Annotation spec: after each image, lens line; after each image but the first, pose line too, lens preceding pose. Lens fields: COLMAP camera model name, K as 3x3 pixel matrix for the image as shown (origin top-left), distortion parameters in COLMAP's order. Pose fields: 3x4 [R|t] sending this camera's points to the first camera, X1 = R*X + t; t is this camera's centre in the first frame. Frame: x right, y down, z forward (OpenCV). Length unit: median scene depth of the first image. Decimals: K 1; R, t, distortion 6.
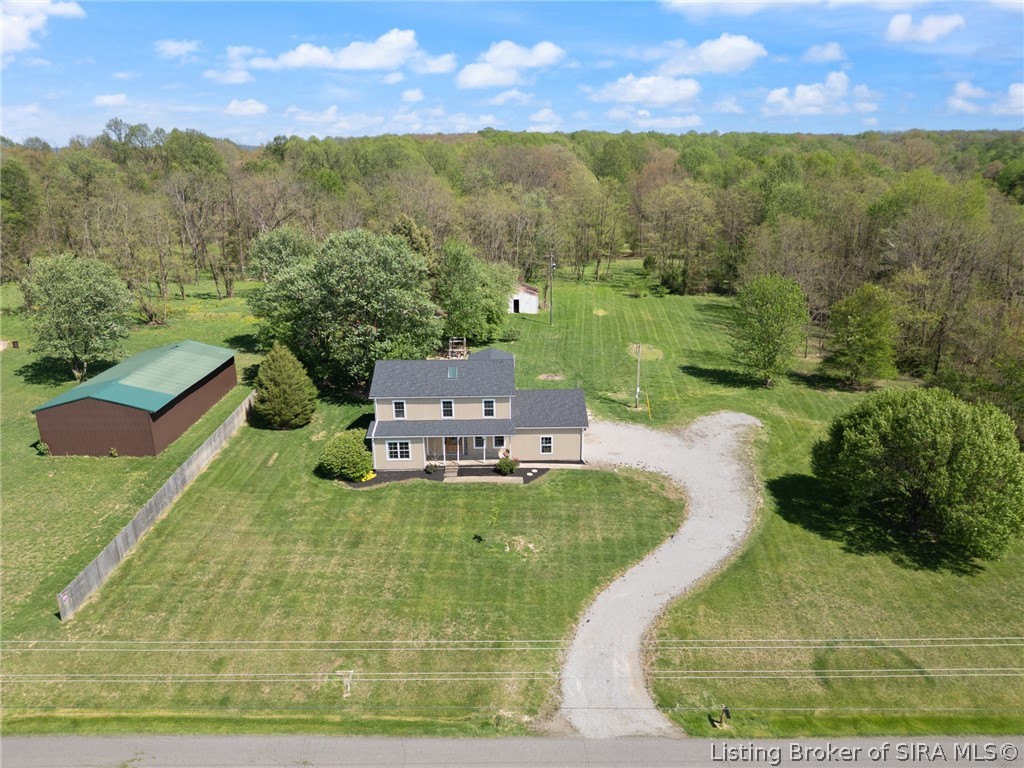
lens RADIAL K [[730.3, 0, 510.3], [0, 730.3, 380.3], [0, 0, 1]] dist [0.065463, -0.057883]
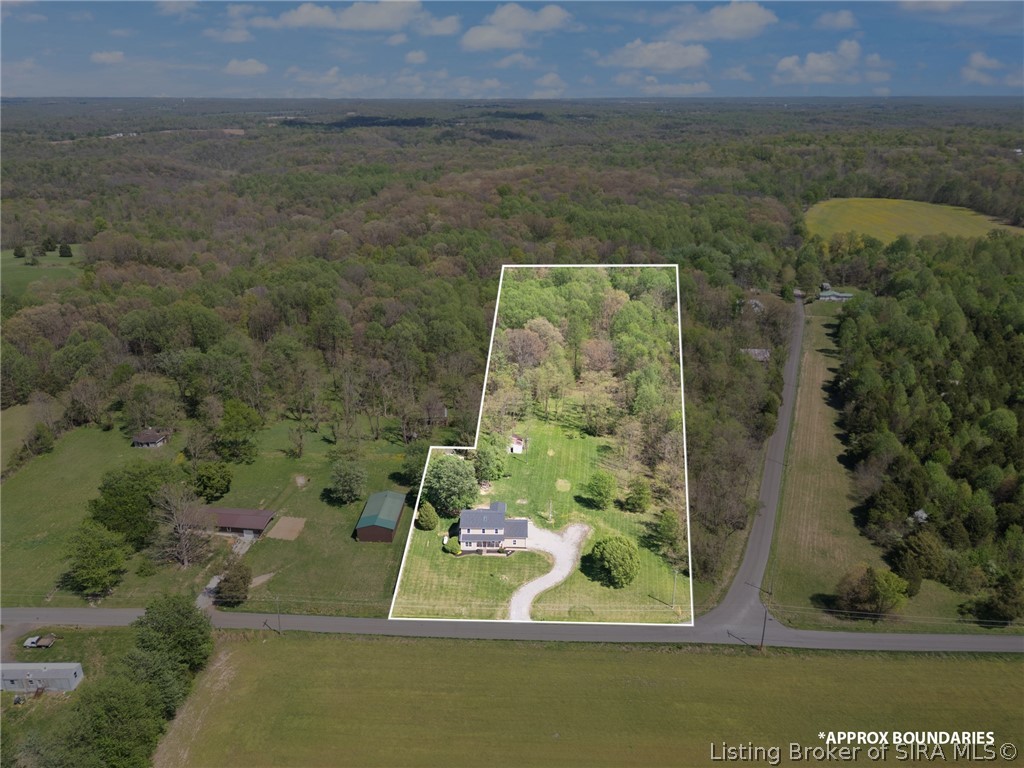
lens RADIAL K [[738.4, 0, 512.0], [0, 738.4, 384.0], [0, 0, 1]] dist [0.107396, -0.162805]
pose [[0.999599, 0.021997, -0.017820, 0.084421], [-0.020907, 0.998029, 0.059171, -0.820928], [0.019087, -0.058775, 0.998089, -2.265078]]
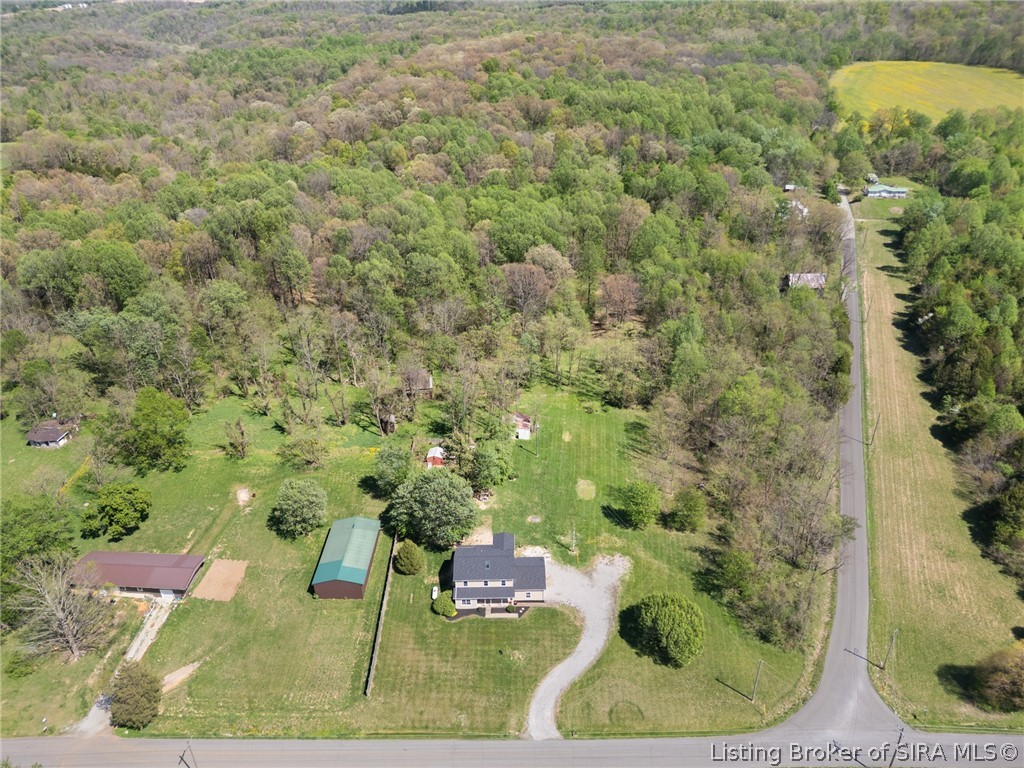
lens RADIAL K [[730.3, 0, 510.3], [0, 730.3, 380.3], [0, 0, 1]] dist [0.065463, -0.057883]
pose [[0.999946, -0.005380, -0.008921, 0.017469], [0.007182, 0.976300, 0.216303, -1.140298], [0.007546, -0.216355, 0.976286, -1.201434]]
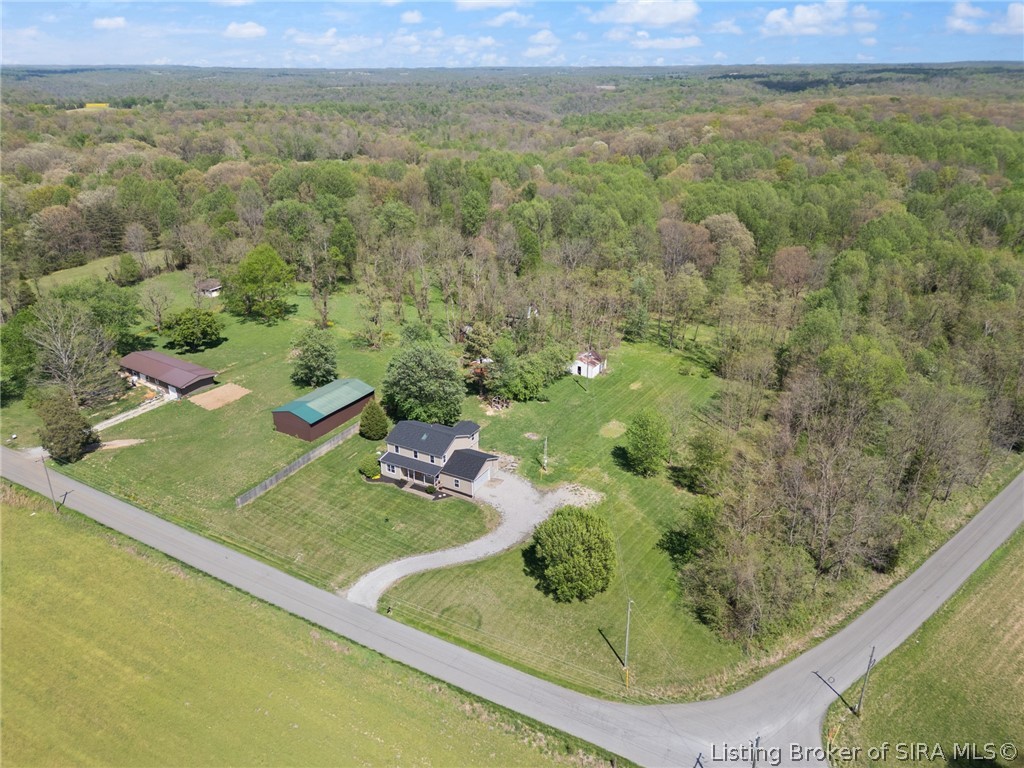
lens RADIAL K [[730.3, 0, 510.3], [0, 730.3, 380.3], [0, 0, 1]] dist [0.065463, -0.057883]
pose [[0.872057, 0.200812, -0.446308, 1.054231], [-0.155520, 0.978379, 0.136336, -0.502283], [0.464036, -0.049483, 0.884433, -0.712666]]
